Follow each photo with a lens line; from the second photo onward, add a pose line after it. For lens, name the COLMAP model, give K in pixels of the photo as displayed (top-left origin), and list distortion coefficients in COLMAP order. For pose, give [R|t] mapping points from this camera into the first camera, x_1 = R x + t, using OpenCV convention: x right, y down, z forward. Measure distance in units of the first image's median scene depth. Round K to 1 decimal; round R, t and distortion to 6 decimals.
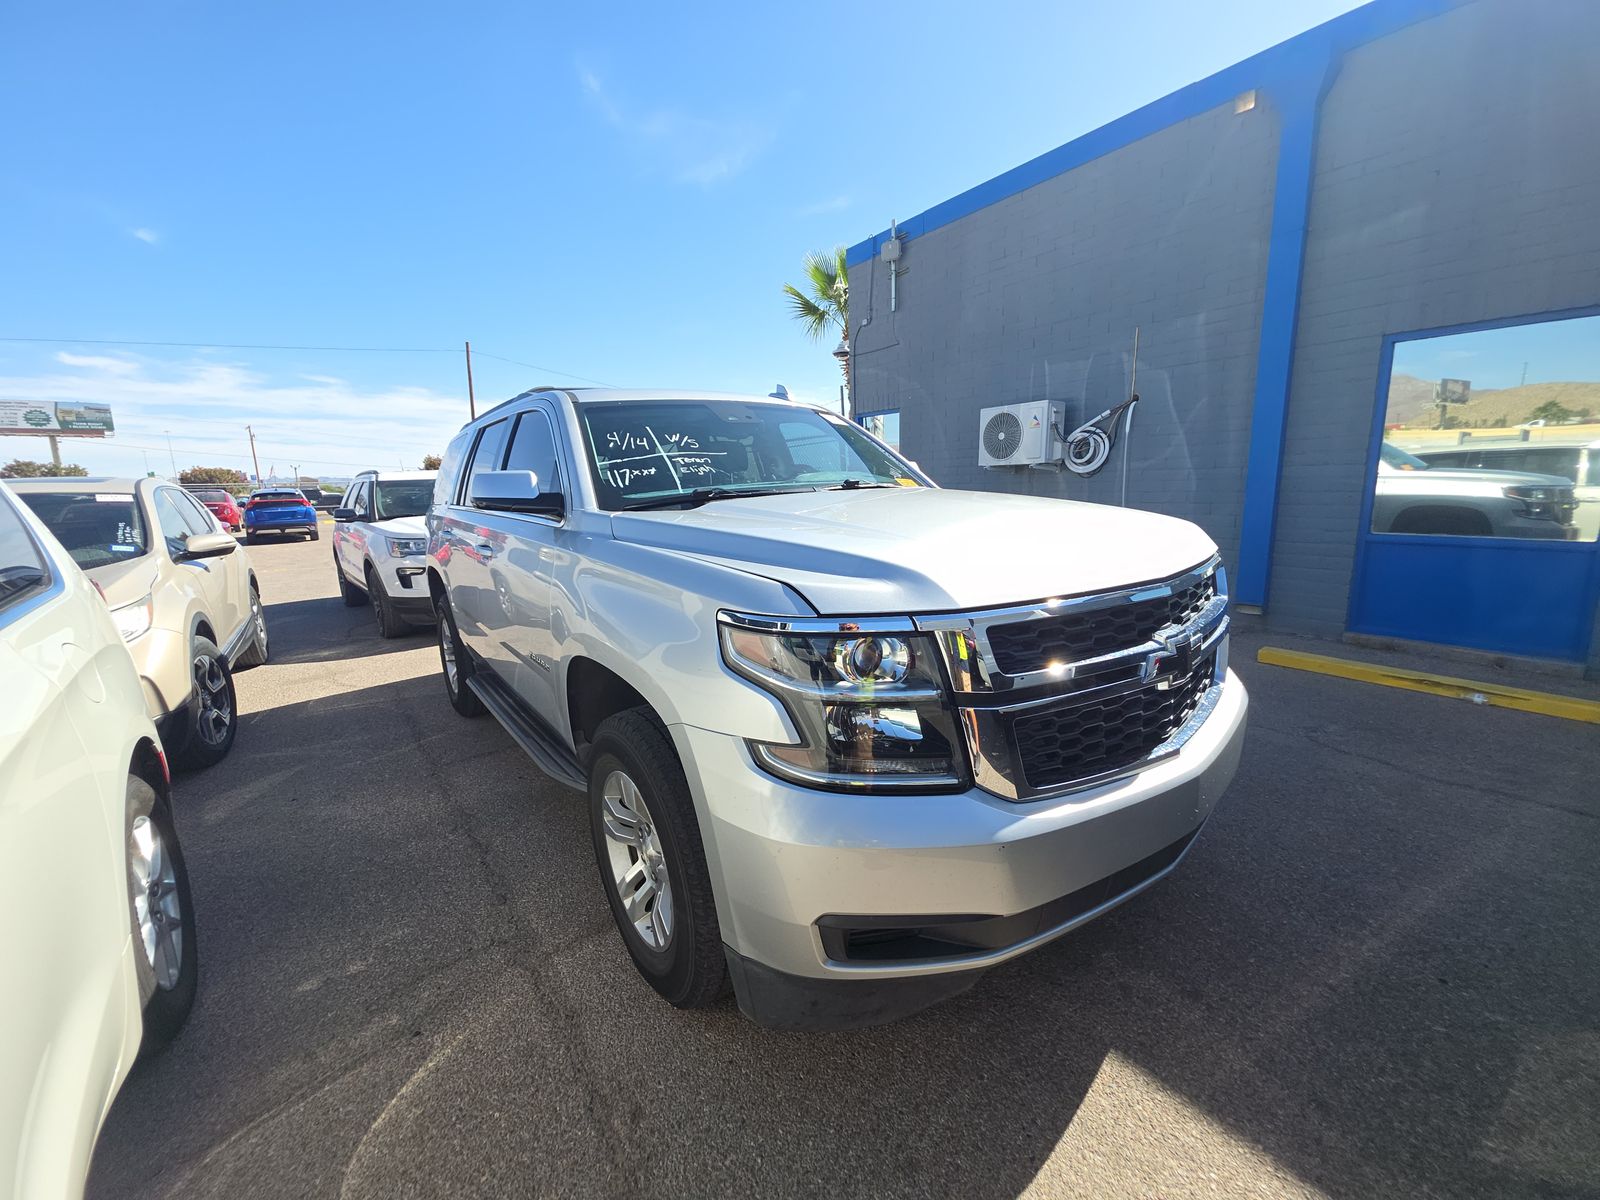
lens RADIAL K [[637.1, 0, 800.4], [0, 637.1, 596.5], [0, 0, 1]] dist [0.011278, -0.008091]
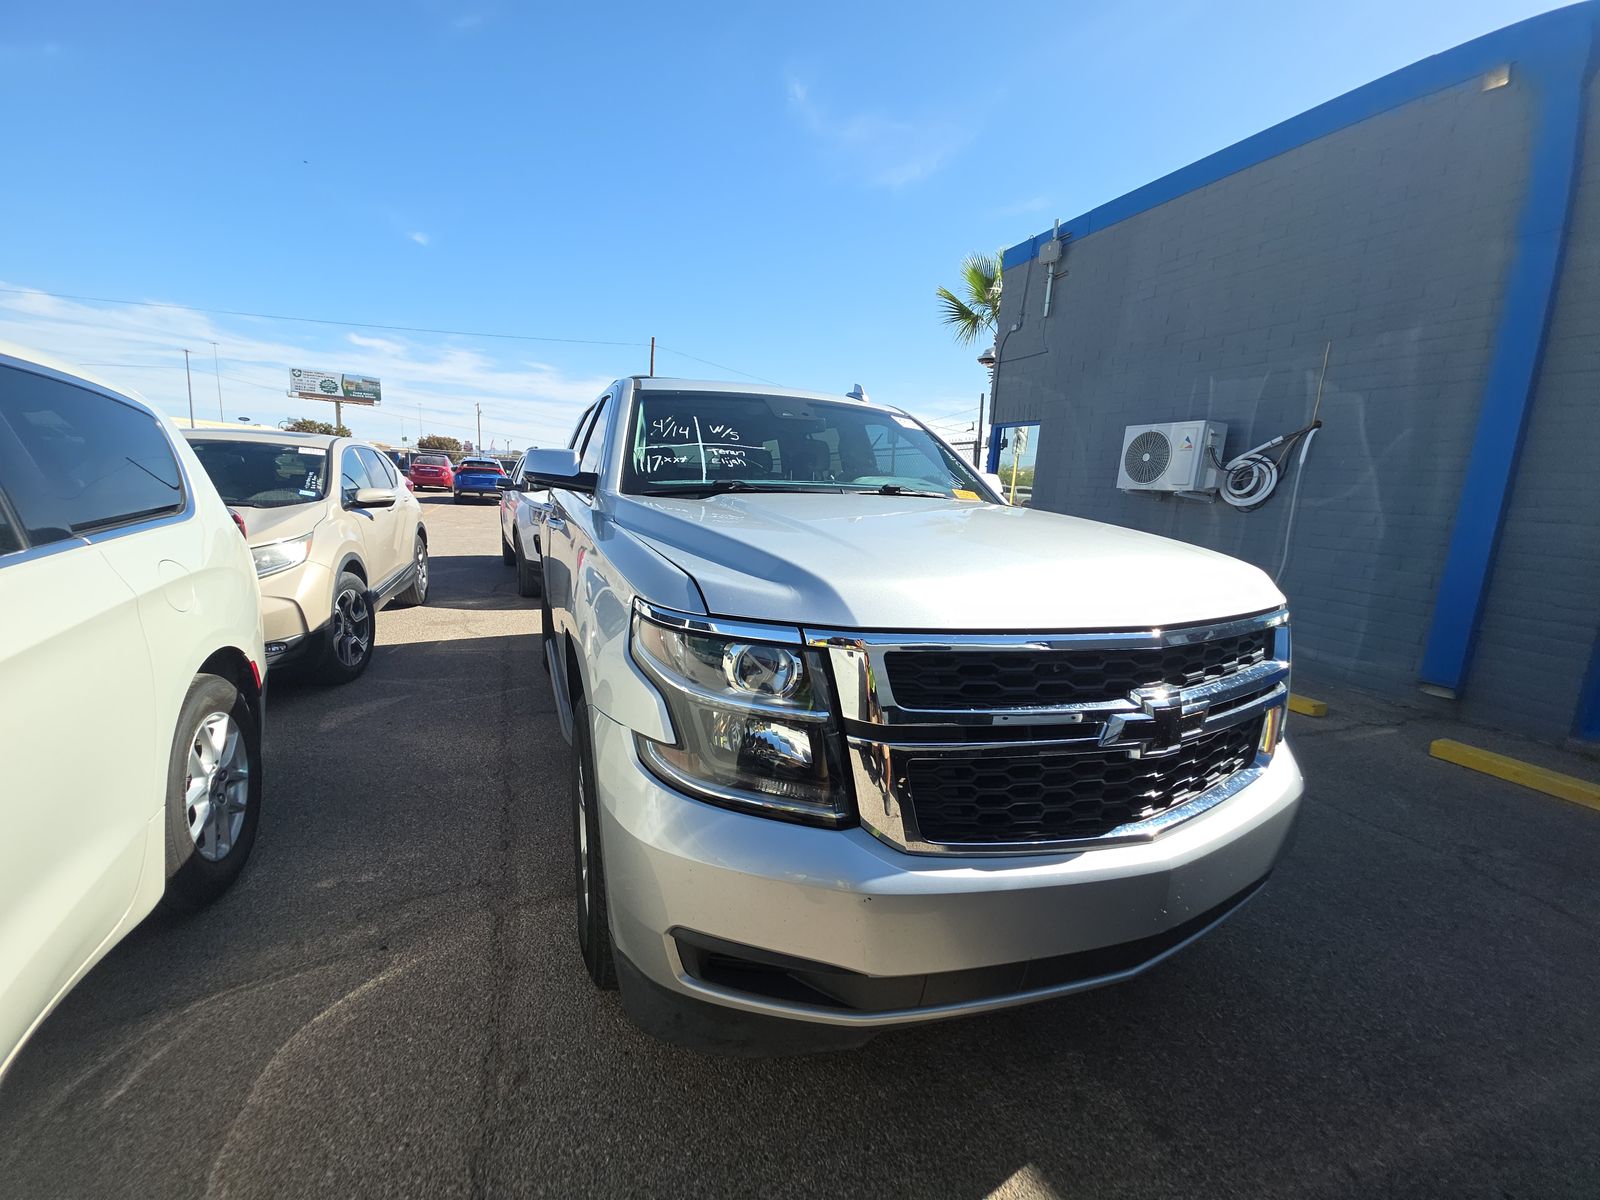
lens RADIAL K [[637.1, 0, 800.4], [0, 637.1, 596.5], [0, 0, 1]] dist [0.011278, -0.008091]
pose [[0.967170, 0.122973, -0.222394, 0.129711], [-0.124215, 0.992219, 0.008449, -0.007718], [0.221702, 0.019453, 0.974920, 0.035857]]
